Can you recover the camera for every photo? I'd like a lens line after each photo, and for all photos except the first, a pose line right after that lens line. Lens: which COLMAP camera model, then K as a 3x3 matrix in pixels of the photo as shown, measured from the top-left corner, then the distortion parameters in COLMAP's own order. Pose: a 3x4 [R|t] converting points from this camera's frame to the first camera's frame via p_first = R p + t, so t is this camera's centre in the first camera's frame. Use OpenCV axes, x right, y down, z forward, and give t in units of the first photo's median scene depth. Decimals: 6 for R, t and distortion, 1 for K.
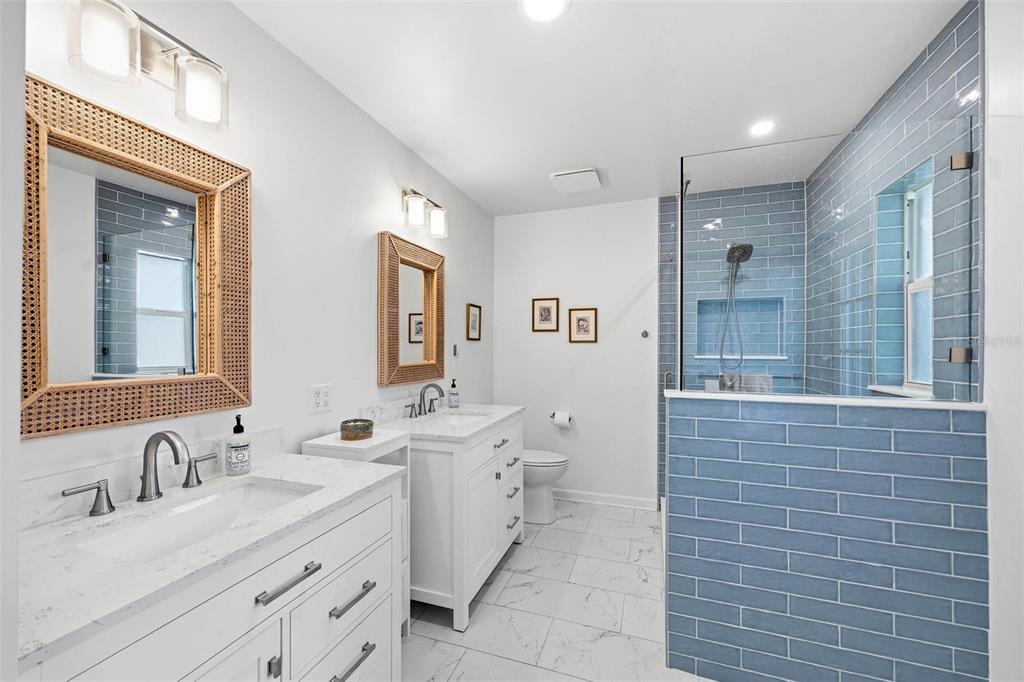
lens RADIAL K [[443.6, 0, 520.4], [0, 443.6, 349.1], [0, 0, 1]] dist [-0.000664, 0.000047]
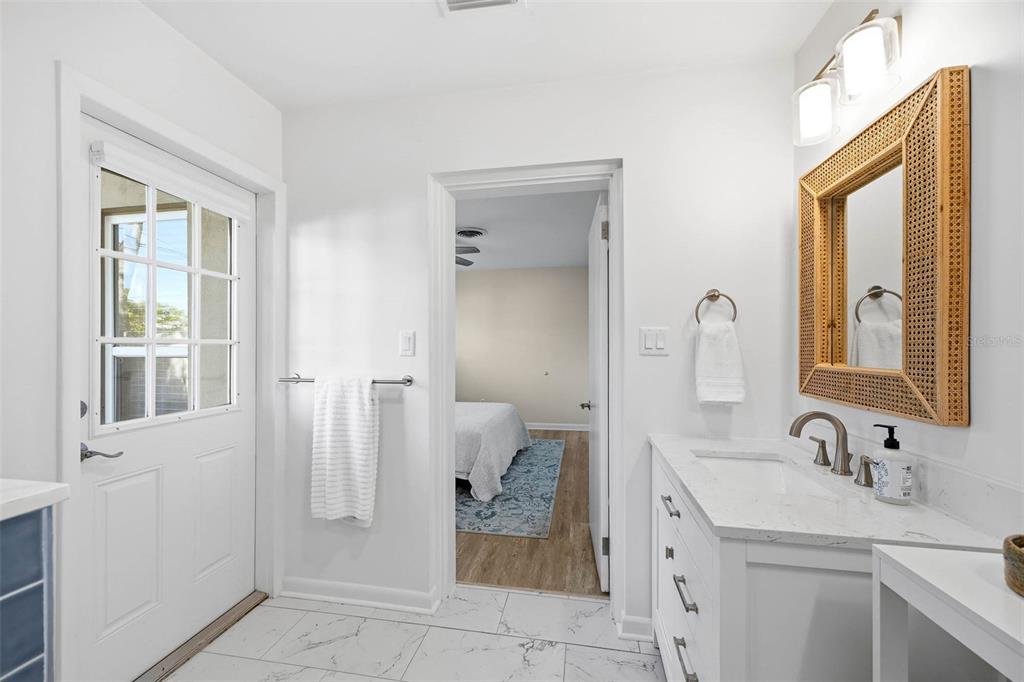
lens RADIAL K [[443.6, 0, 520.4], [0, 443.6, 349.1], [0, 0, 1]] dist [-0.000664, 0.000047]
pose [[-0.994928, -0.001270, -0.100580, 0.081619], [-0.001585, 0.999994, 0.003053, 0.015027], [0.100576, 0.003197, -0.994924, 1.687365]]
